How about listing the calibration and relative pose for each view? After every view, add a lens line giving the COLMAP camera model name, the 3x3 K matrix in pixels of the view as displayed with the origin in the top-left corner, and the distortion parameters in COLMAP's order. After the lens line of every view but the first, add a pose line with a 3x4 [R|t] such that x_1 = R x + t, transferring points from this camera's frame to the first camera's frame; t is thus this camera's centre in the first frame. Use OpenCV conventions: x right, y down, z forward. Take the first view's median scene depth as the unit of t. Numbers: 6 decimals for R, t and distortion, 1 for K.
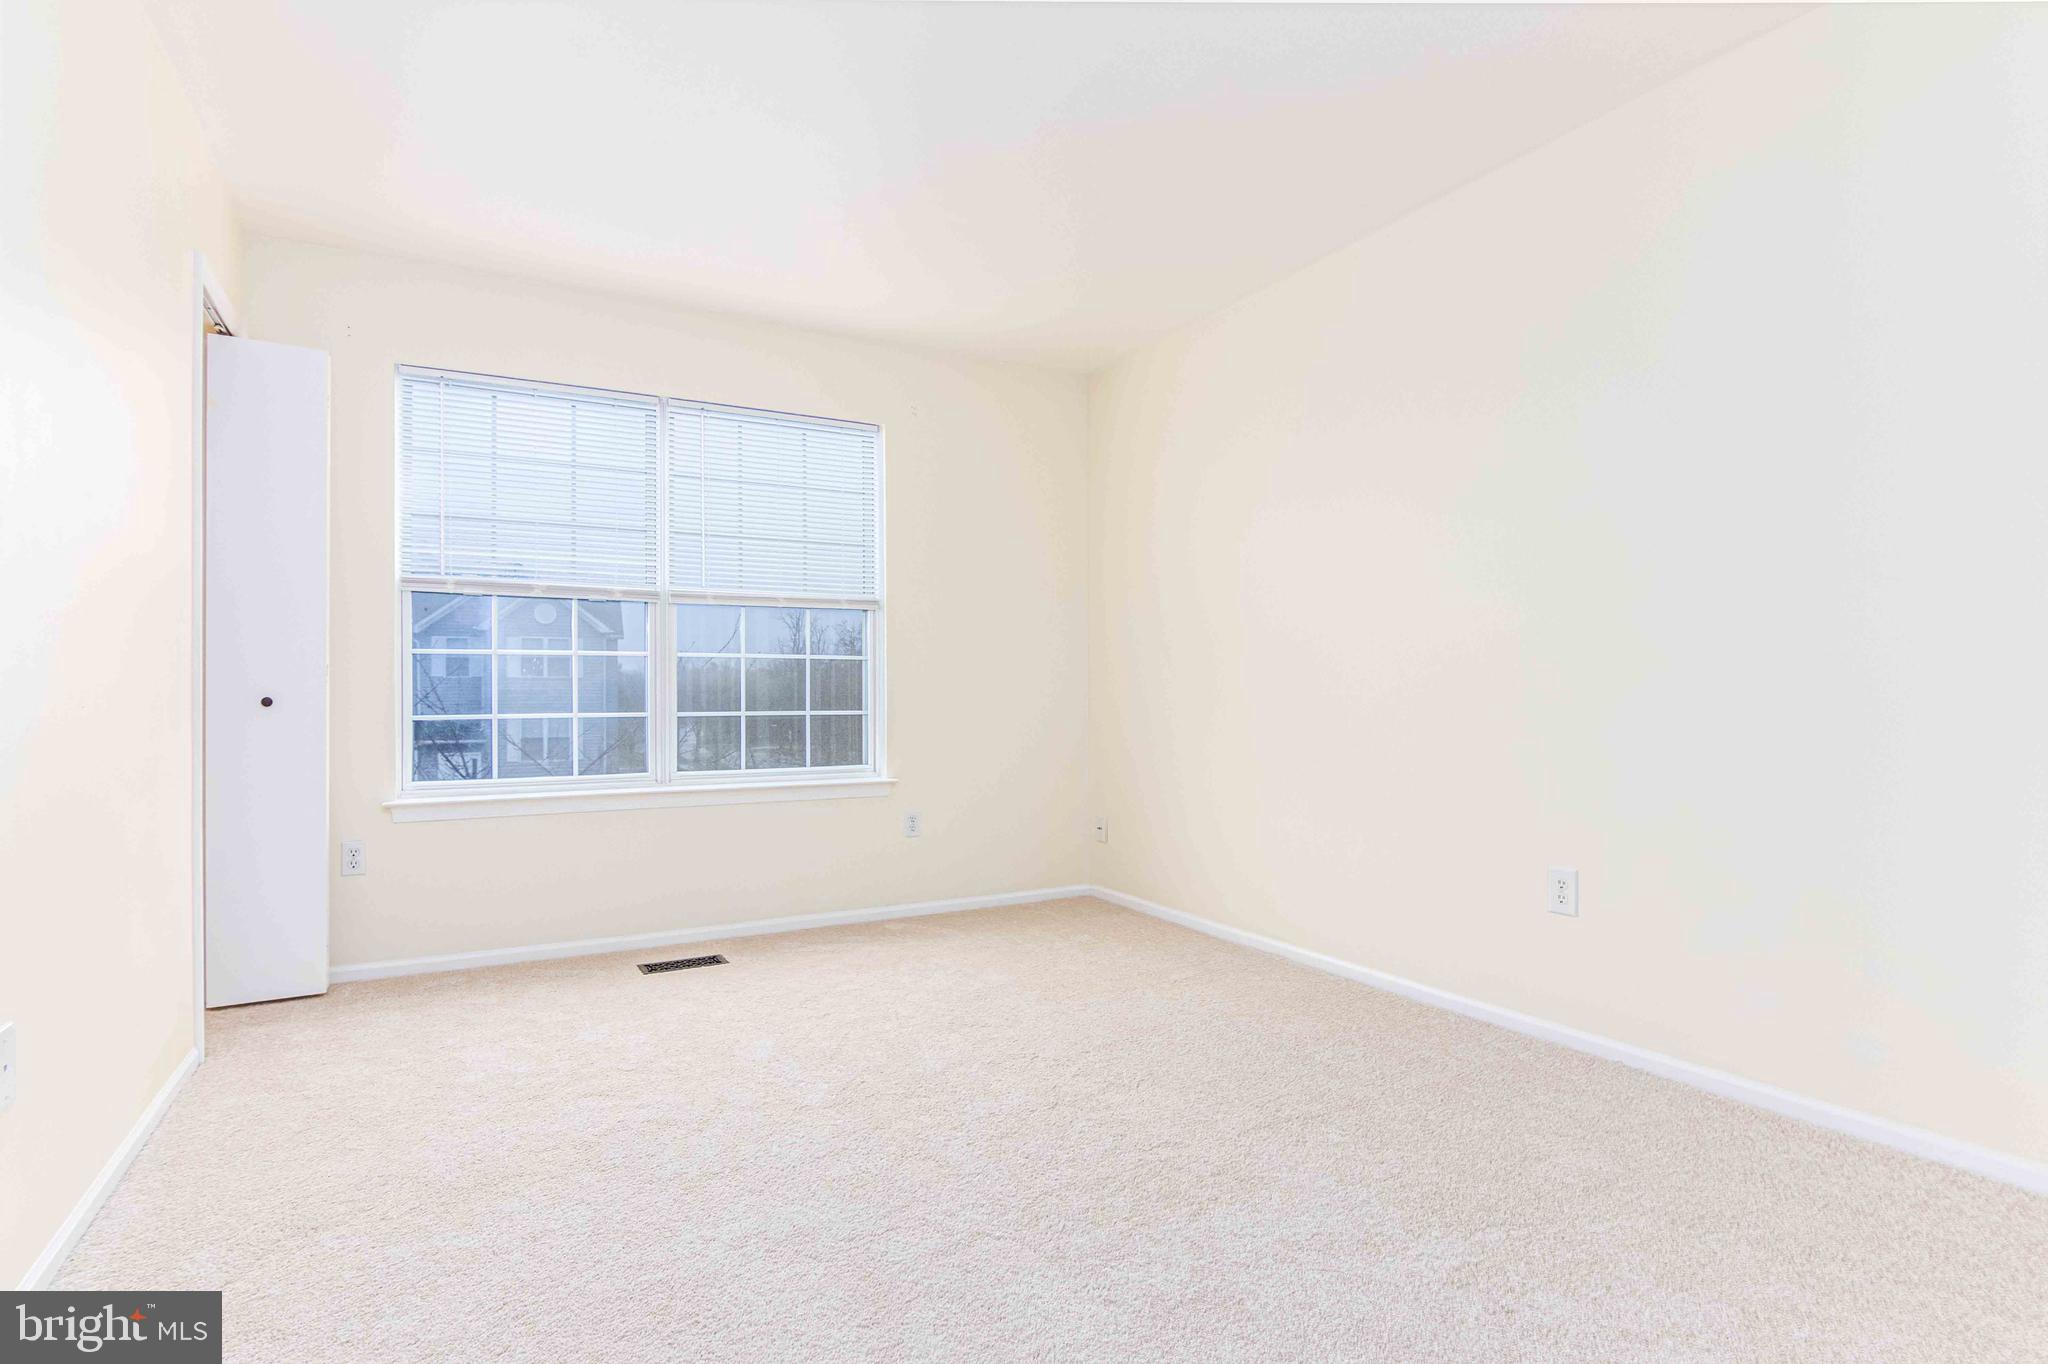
lens RADIAL K [[1040.4, 0, 1033.3], [0, 1040.4, 683.7], [0, 0, 1]] dist [0.000359, -0.006218]
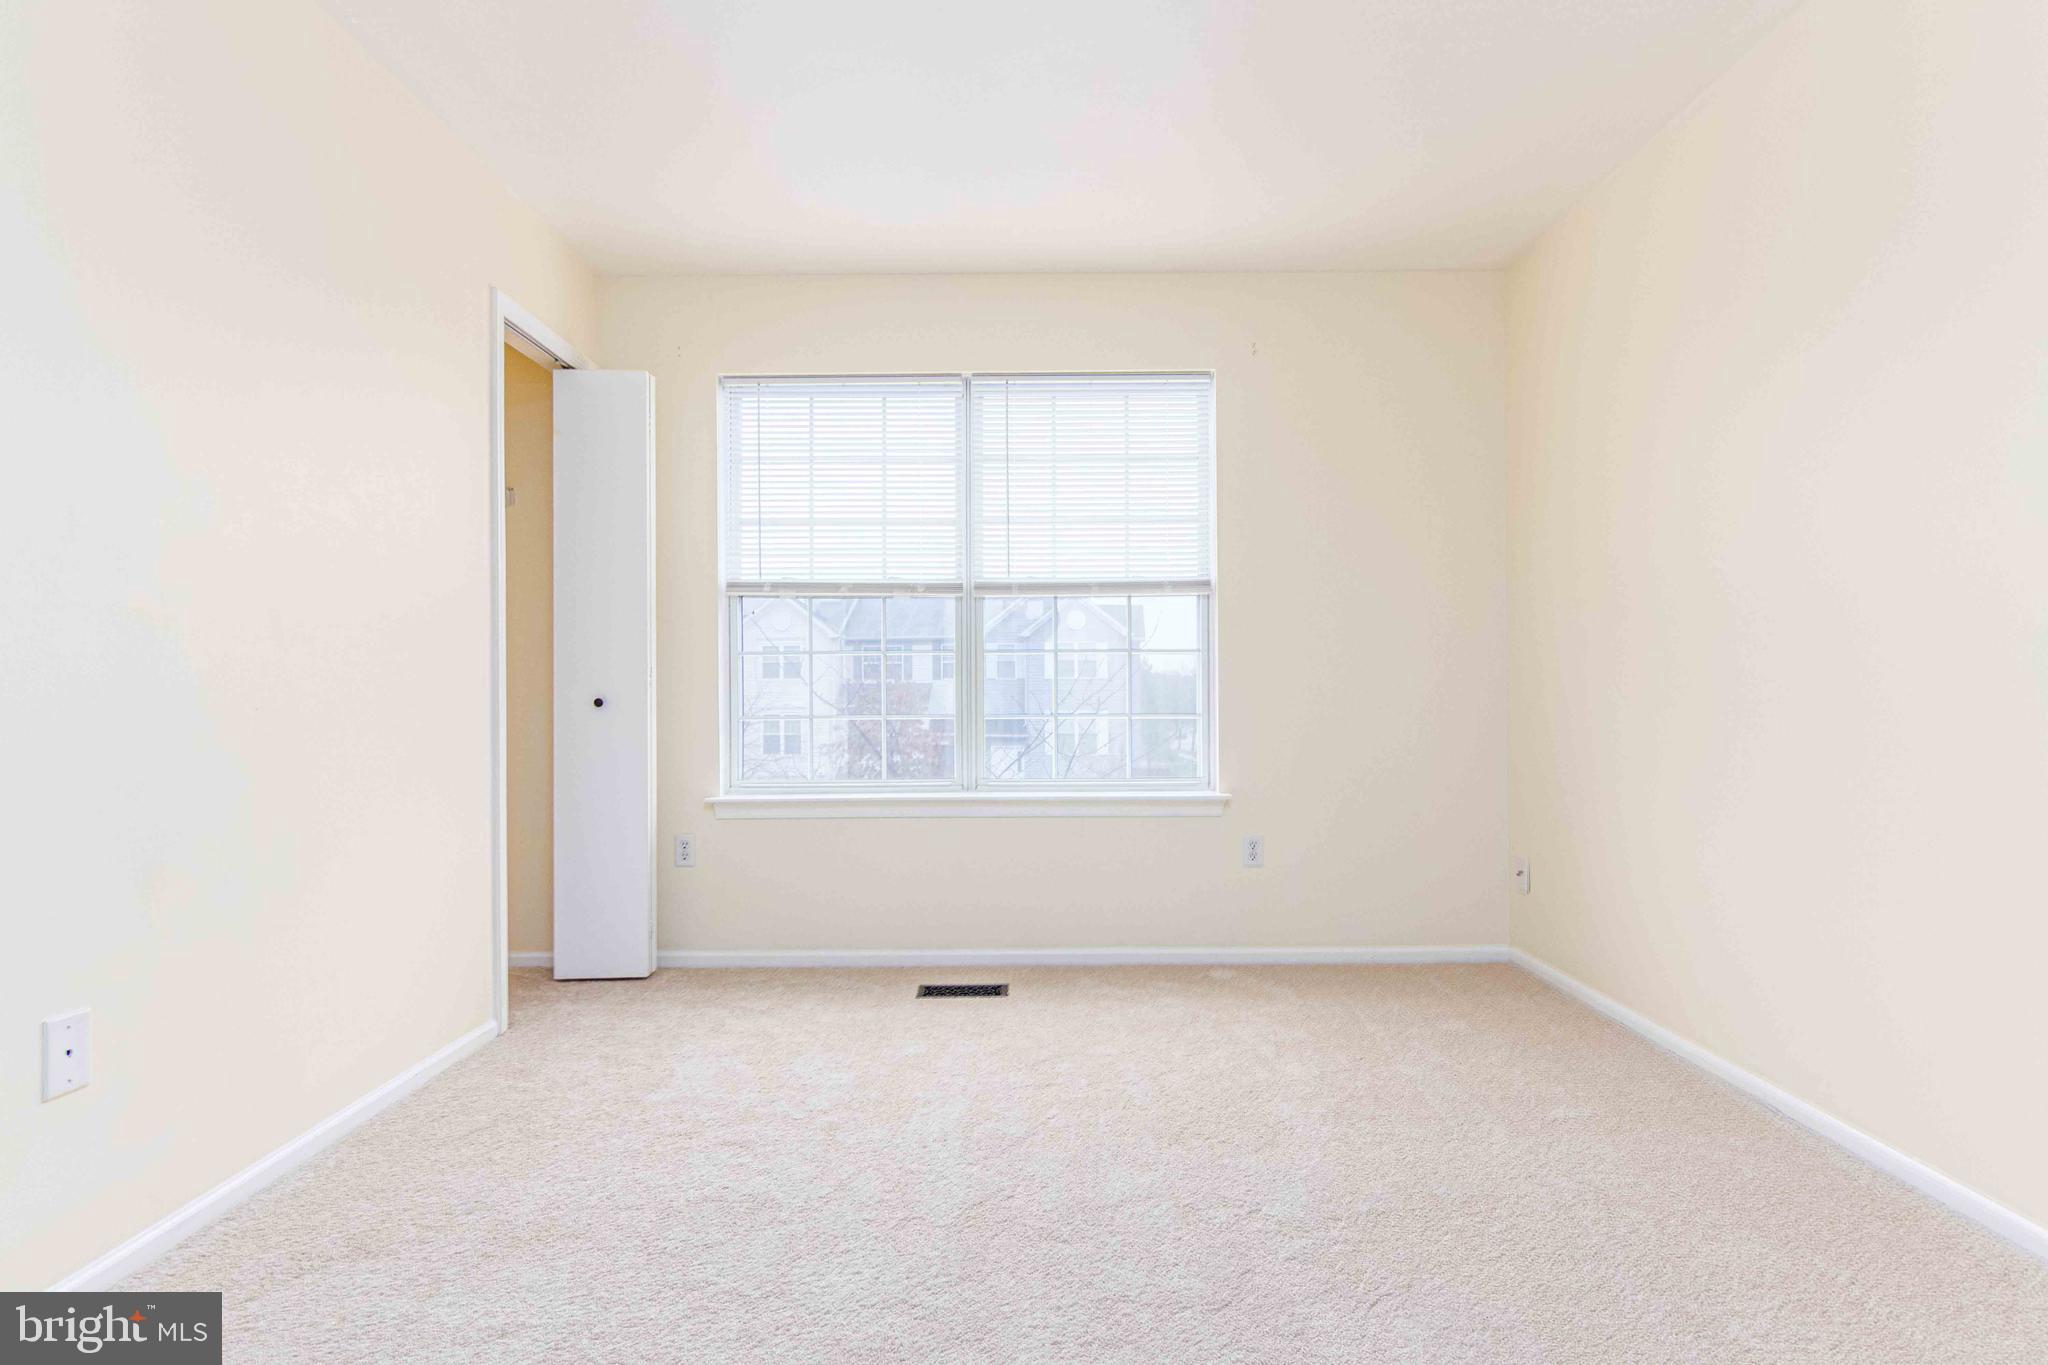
lens RADIAL K [[1040.4, 0, 1026.0], [0, 1040.4, 685.3], [0, 0, 1]] dist [0.000359, -0.006218]
pose [[0.874789, -0.004361, -0.484484, 0.164804], [0.005542, 0.999984, 0.001007, 0.000965], [0.484472, -0.003566, 0.874800, 0.243809]]
